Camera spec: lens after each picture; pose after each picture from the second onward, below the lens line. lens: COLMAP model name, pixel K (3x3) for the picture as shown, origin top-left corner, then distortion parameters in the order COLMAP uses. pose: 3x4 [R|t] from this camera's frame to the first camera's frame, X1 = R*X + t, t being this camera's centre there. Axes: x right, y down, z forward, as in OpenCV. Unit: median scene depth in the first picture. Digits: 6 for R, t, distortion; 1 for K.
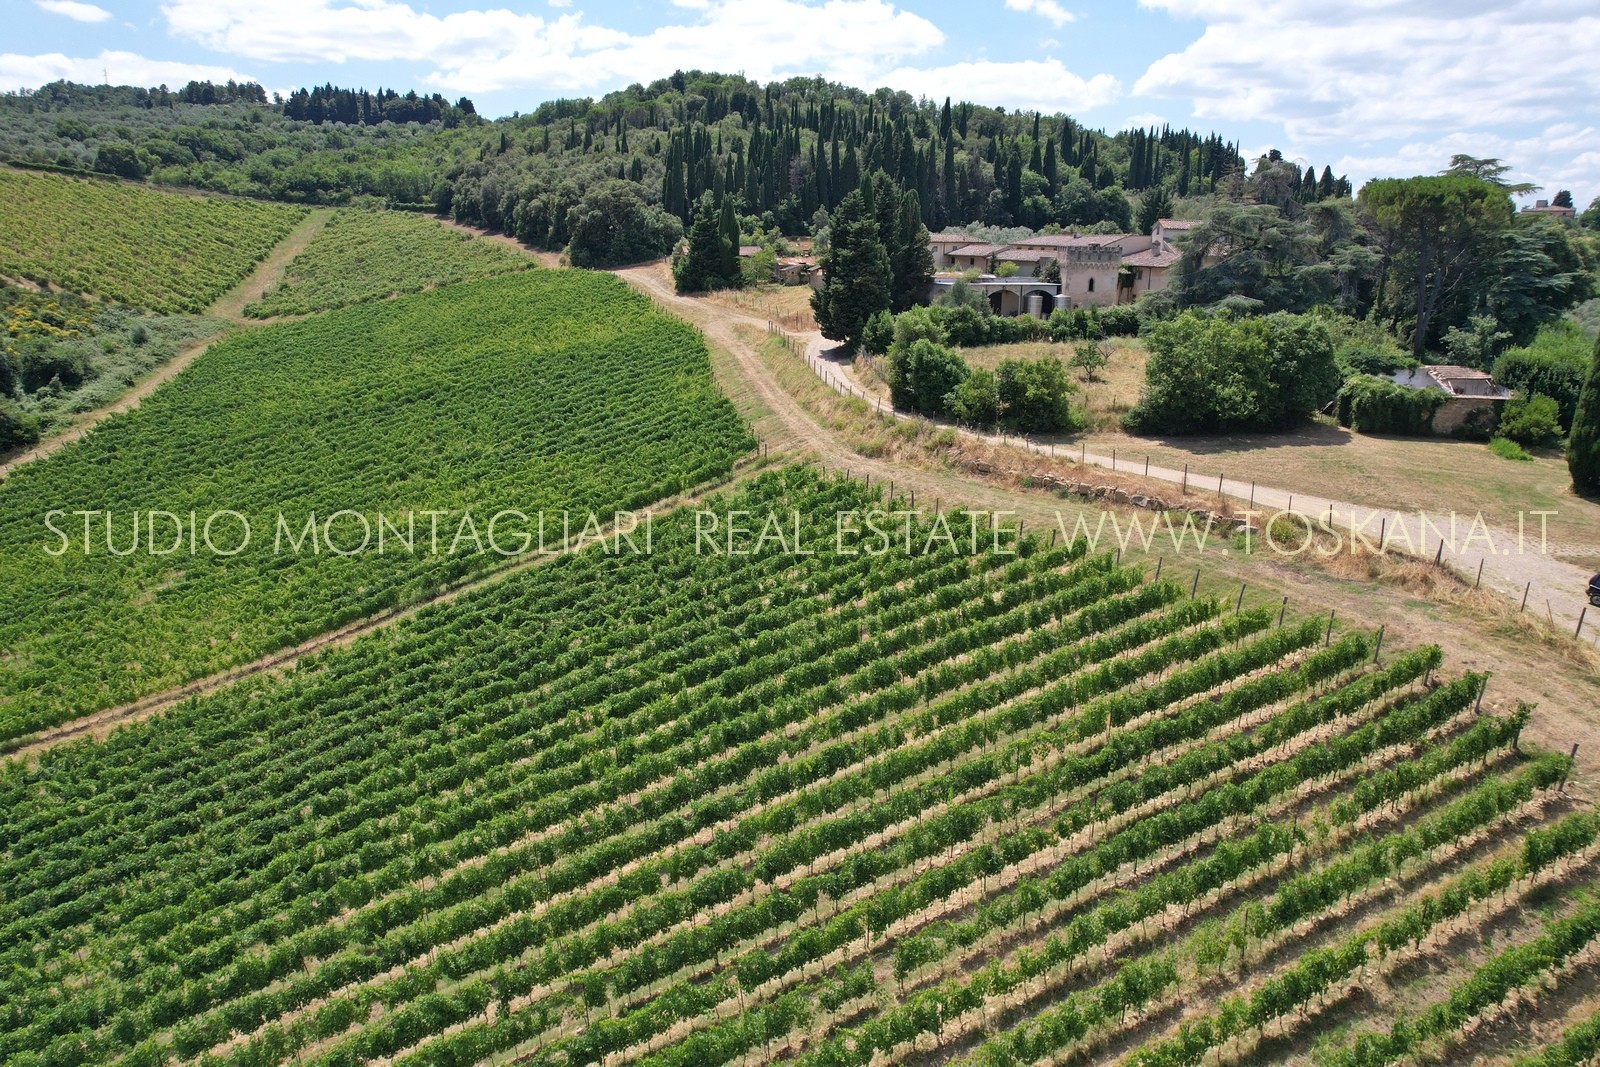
lens RADIAL K [[1009.5, 0, 800.0], [0, 1009.5, 533.5], [0, 0, 1]] dist [-0.083210, 0.078952]
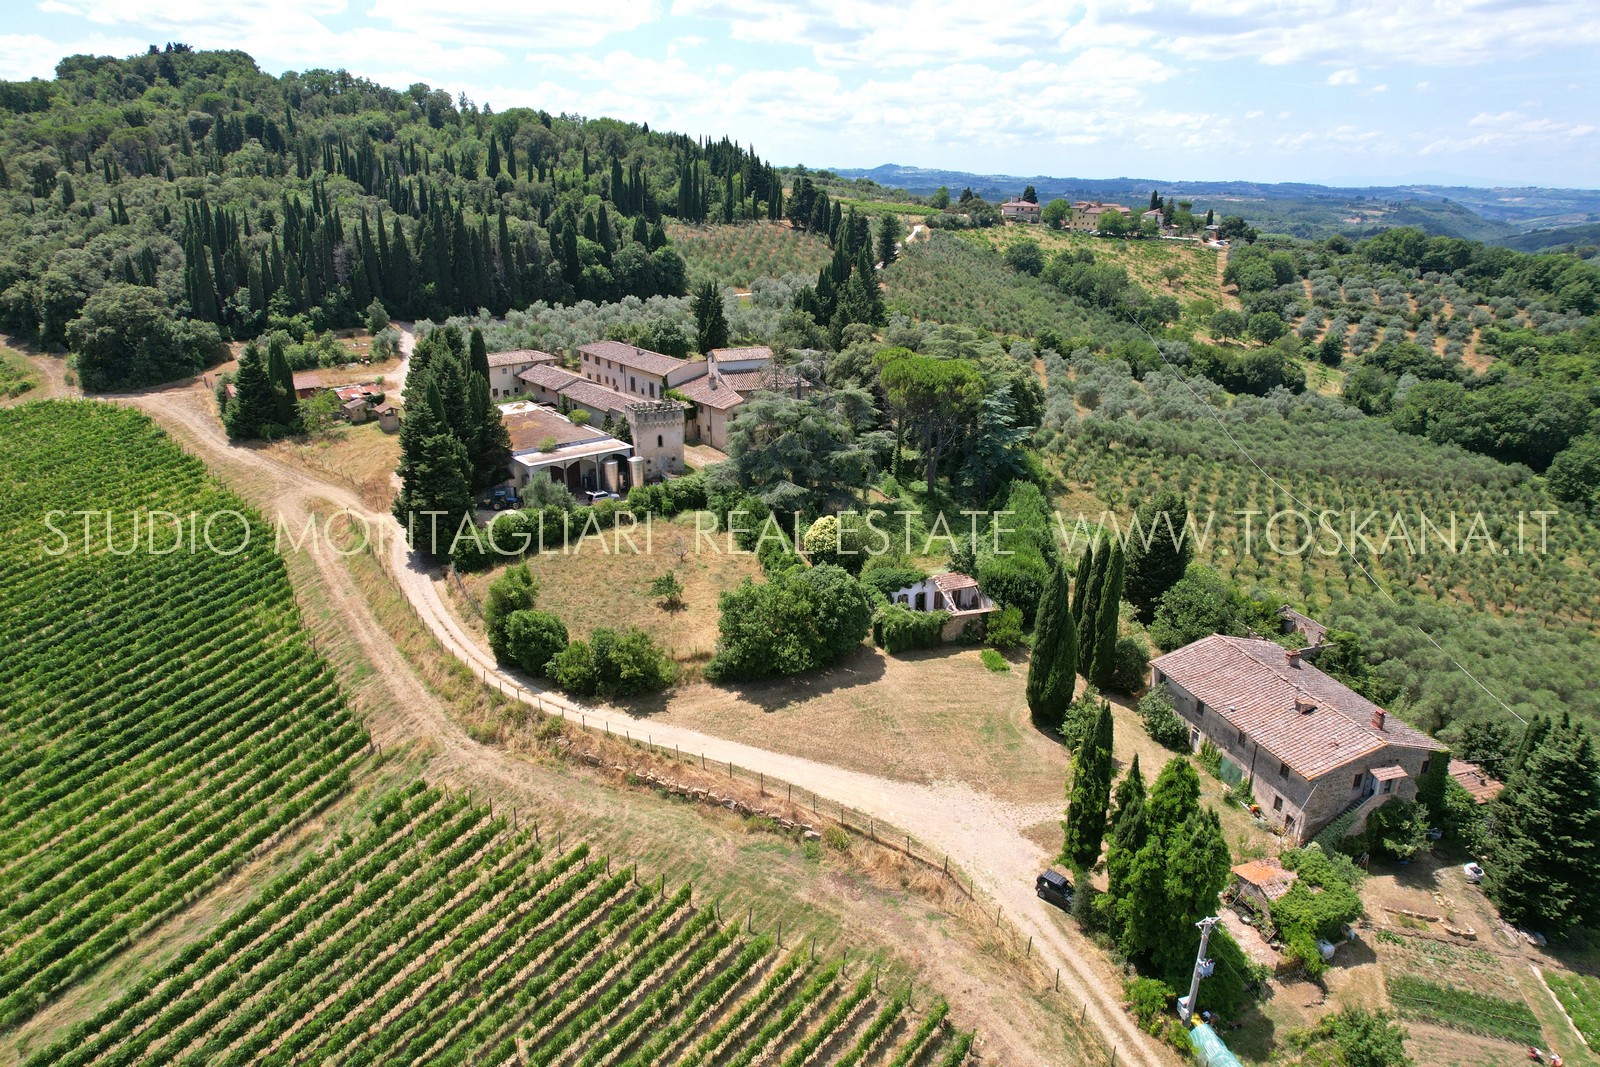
lens RADIAL K [[1003.5, 0, 793.9], [0, 1003.5, 539.7], [0, 0, 1]] dist [-0.076443, 0.067123]
pose [[0.916821, -0.140522, 0.373754, 0.003325], [0.112838, 0.989055, 0.095066, -0.204299], [-0.383022, -0.044984, 0.922643, -0.055997]]
